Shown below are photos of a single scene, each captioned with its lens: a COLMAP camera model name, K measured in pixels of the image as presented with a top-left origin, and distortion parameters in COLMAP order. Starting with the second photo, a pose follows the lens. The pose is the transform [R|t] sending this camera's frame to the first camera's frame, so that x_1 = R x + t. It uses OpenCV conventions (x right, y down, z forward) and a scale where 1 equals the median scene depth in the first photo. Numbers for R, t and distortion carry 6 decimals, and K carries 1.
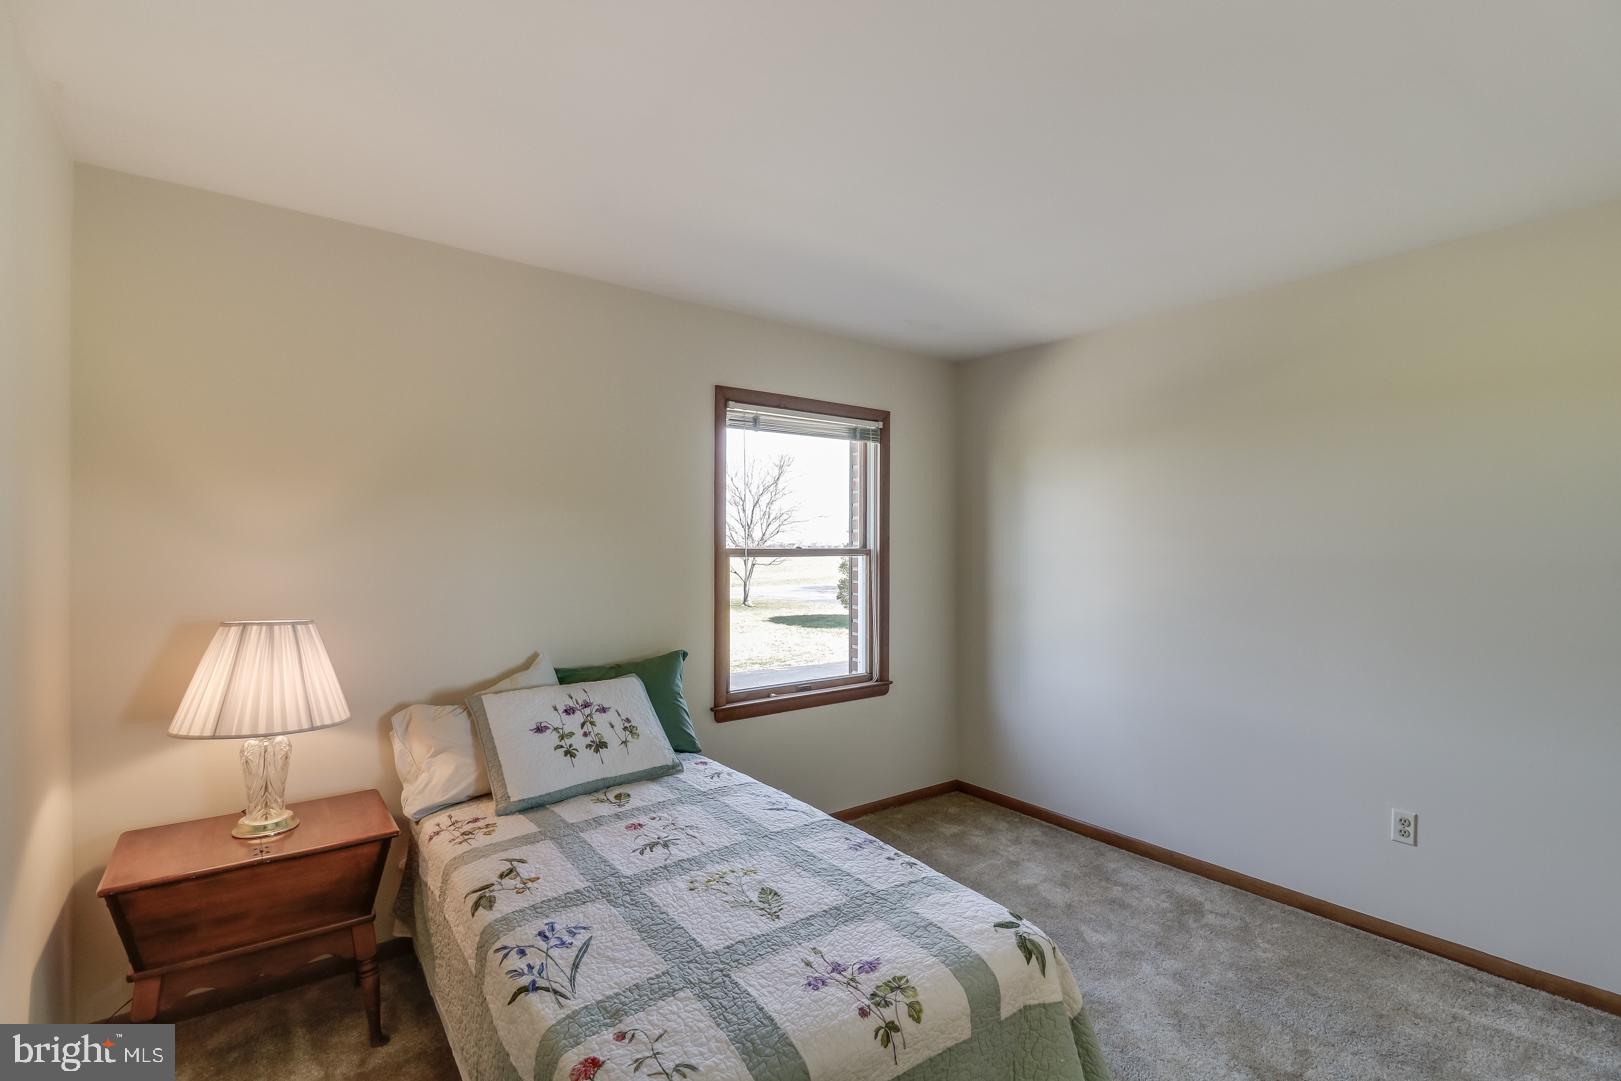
lens RADIAL K [[752.5, 0, 812.1], [0, 752.5, 550.2], [0, 0, 1]] dist [0.002053, 0.000173]
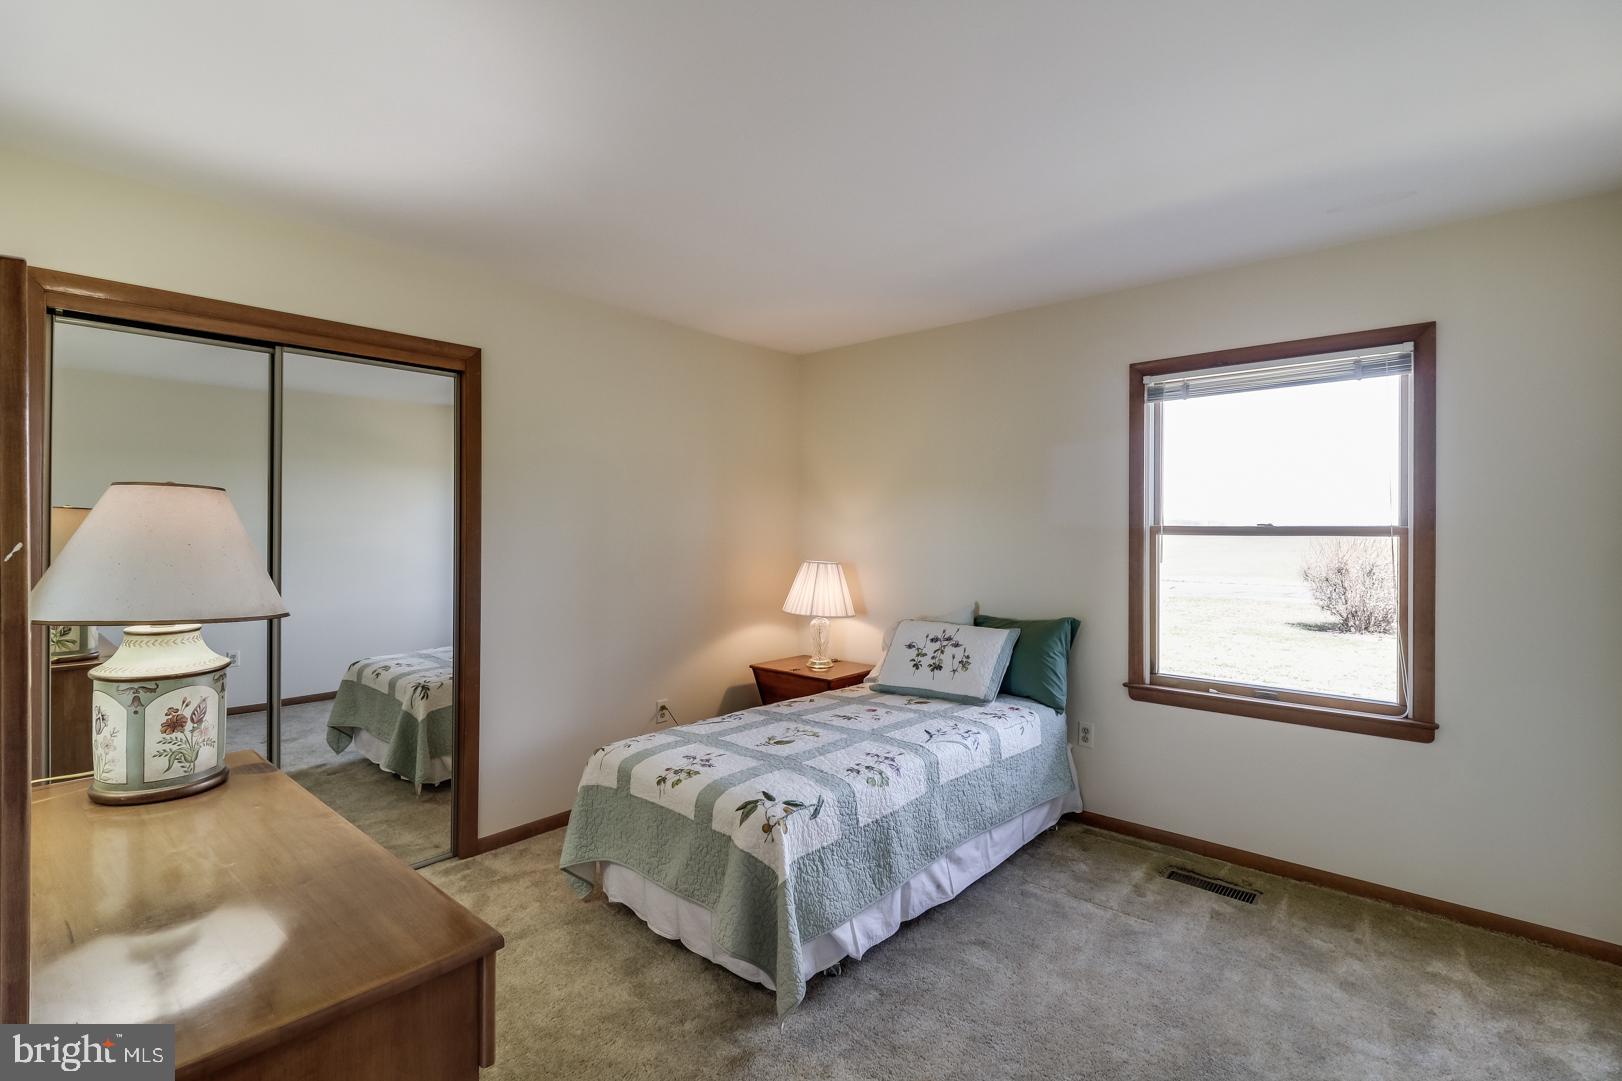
lens RADIAL K [[726.2, 0, 811.5], [0, 726.2, 529.3], [0, 0, 1]] dist [-0.000364, -0.000185]
pose [[0.189411, -0.001908, -0.981896, 0.876825], [-0.009349, 0.999949, -0.003746, 0.012151], [0.981853, 0.009889, 0.189384, 0.464092]]
